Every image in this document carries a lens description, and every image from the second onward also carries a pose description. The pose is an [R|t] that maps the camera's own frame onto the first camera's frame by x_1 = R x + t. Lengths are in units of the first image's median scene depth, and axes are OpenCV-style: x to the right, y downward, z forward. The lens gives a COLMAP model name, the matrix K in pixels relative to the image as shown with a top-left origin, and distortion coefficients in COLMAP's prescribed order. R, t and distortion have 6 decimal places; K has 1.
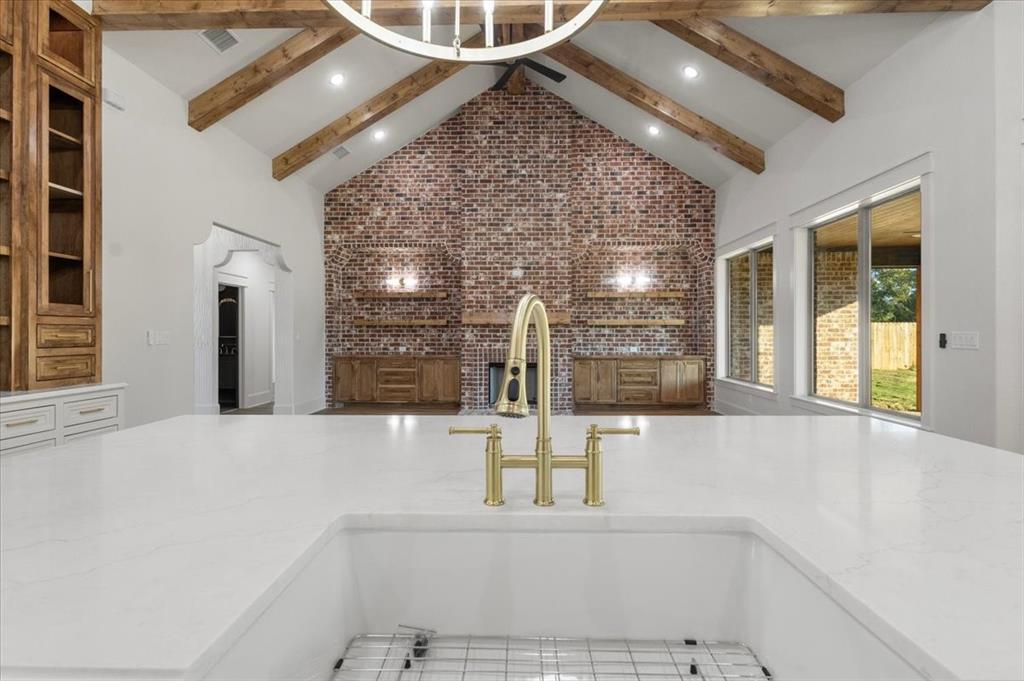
lens RADIAL K [[487.0, 0, 512.0], [0, 487.0, 340.5], [0, 0, 1]] dist [0.001808, 0.000065]
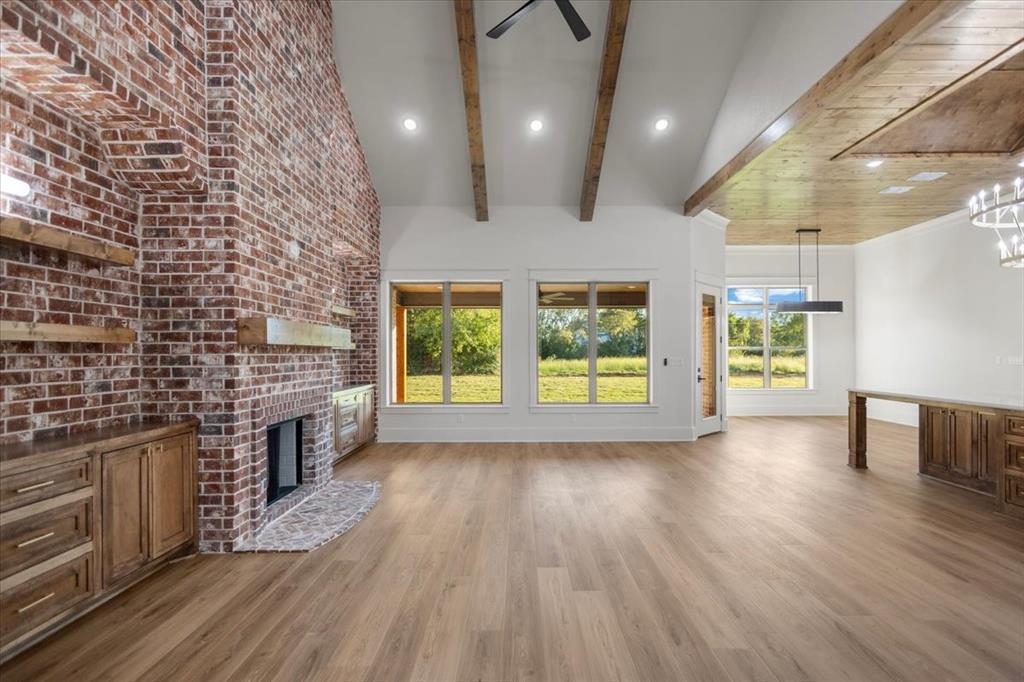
lens RADIAL K [[487.9, 0, 528.9], [0, 487.9, 354.1], [0, 0, 1]] dist [0.013069, -0.000039]
pose [[-0.043061, -0.000662, 0.999072, -0.521613], [0.016522, 0.999863, 0.001375, -0.020774], [-0.998936, 0.016566, -0.043045, 0.750224]]
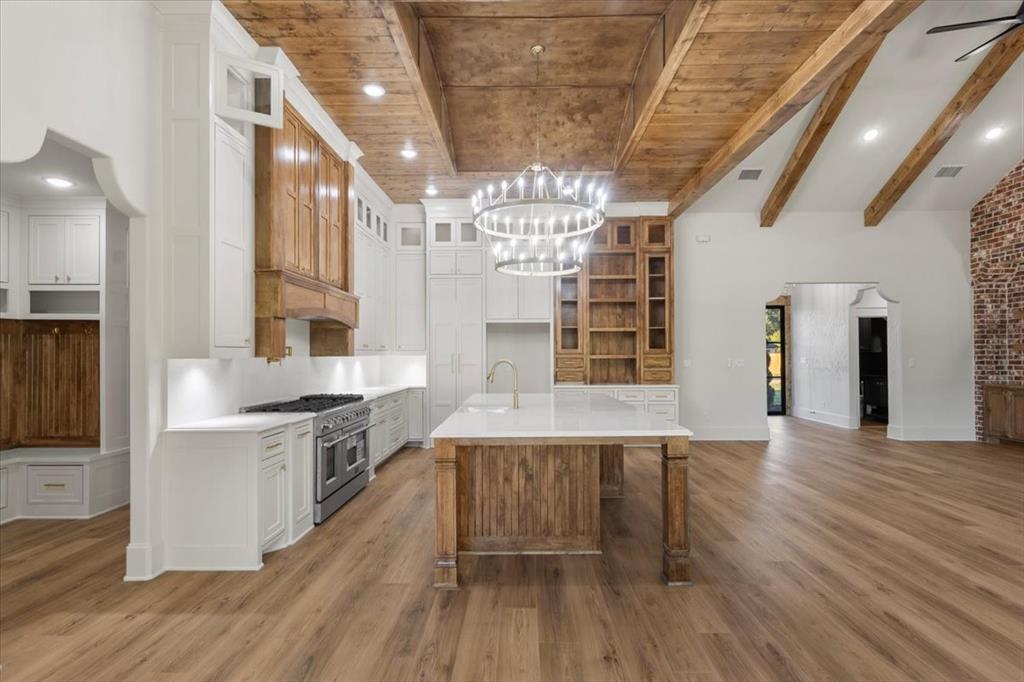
lens RADIAL K [[487.0, 0, 512.0], [0, 487.0, 341.0], [0, 0, 1]] dist [0.001808, 0.000065]
pose [[0.009206, -0.030440, -0.999494, 0.532882], [-0.009074, 0.999493, -0.030523, -0.013556], [0.999916, 0.009350, 0.008925, 0.117586]]
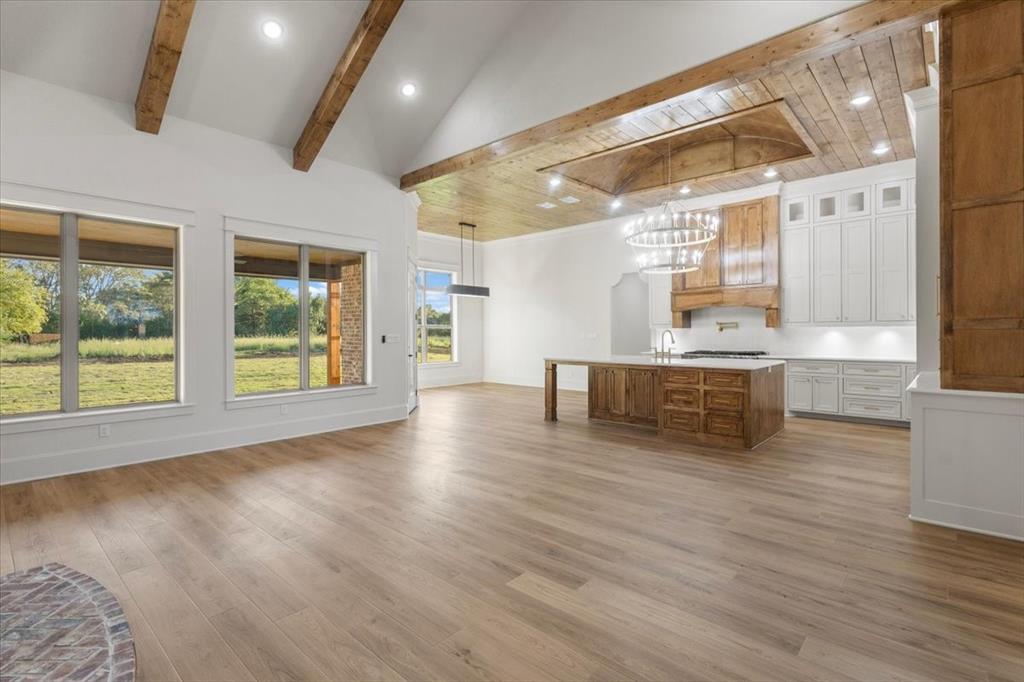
lens RADIAL K [[481.8, 0, 510.3], [0, 481.8, 332.9], [0, 0, 1]] dist [0.003734, 0.000092]
pose [[-0.757221, 0.001760, 0.653156, -0.348825], [0.013482, 0.999825, 0.012935, -0.019878], [-0.653019, 0.018600, -0.757113, 0.956392]]
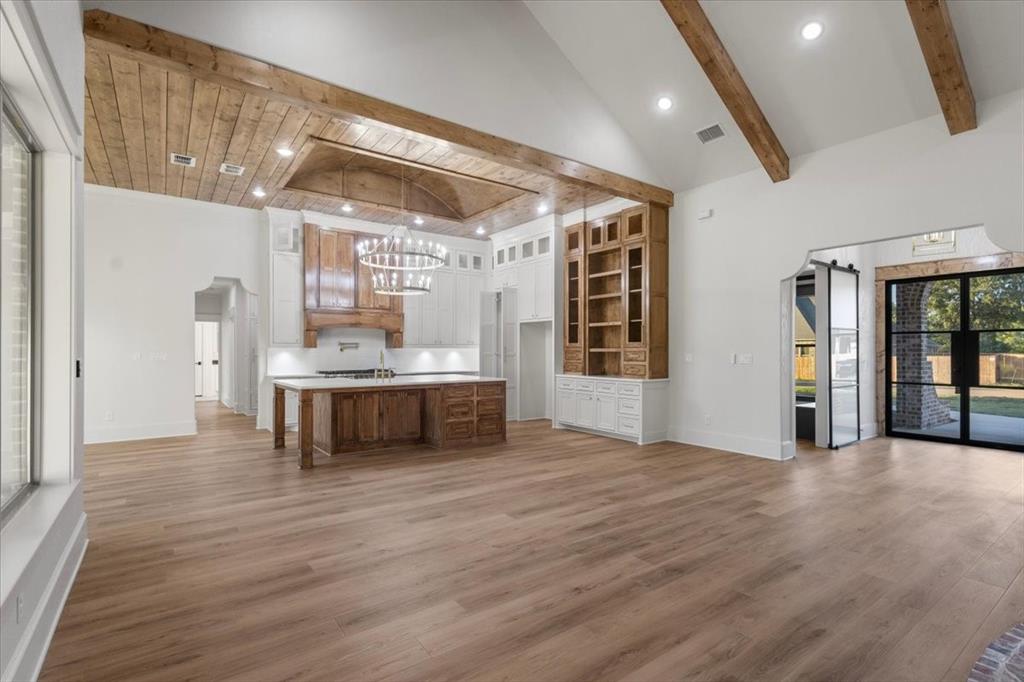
lens RADIAL K [[480.6, 0, 510.1], [0, 480.6, 344.9], [0, 0, 1]] dist [-0.001360, -0.000831]
pose [[-0.794574, -0.009922, -0.607086, 0.347208], [-0.011068, 0.999937, -0.001857, -0.019806], [0.607067, 0.005244, -0.794634, 0.943491]]
